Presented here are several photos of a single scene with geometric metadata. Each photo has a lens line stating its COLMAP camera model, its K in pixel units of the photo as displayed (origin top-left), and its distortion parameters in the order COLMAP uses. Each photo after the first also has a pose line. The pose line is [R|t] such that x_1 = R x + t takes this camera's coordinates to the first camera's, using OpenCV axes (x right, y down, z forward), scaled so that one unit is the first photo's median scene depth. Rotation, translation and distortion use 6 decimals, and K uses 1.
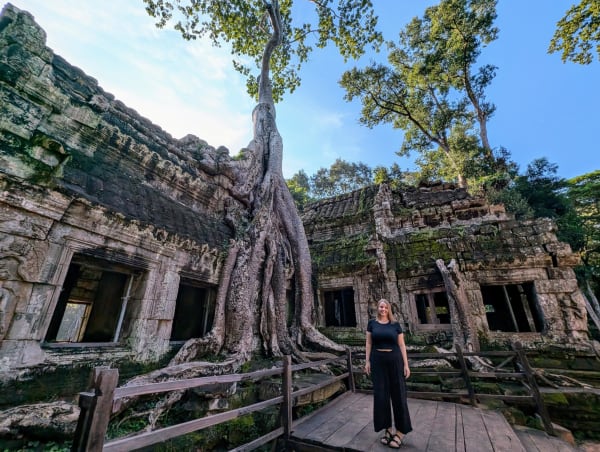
lens RADIAL K [[247.1, 0, 300.0], [0, 247.1, 226.0], [0, 0, 1]] dist [0.001274, 0.000108]
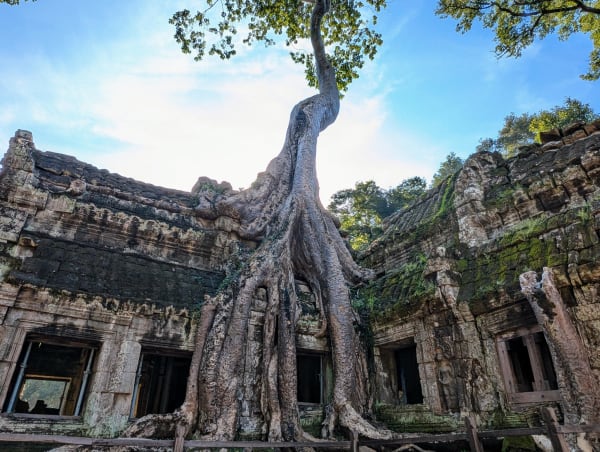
lens RADIAL K [[377.9, 0, 300.0], [0, 377.9, 226.0], [0, 0, 1]] dist [0.001084, -0.000915]
pose [[0.867327, -0.233199, -0.439729, 0.619814], [0.191006, 0.971754, -0.138602, 0.065370], [0.459631, 0.036222, 0.887371, 0.004353]]
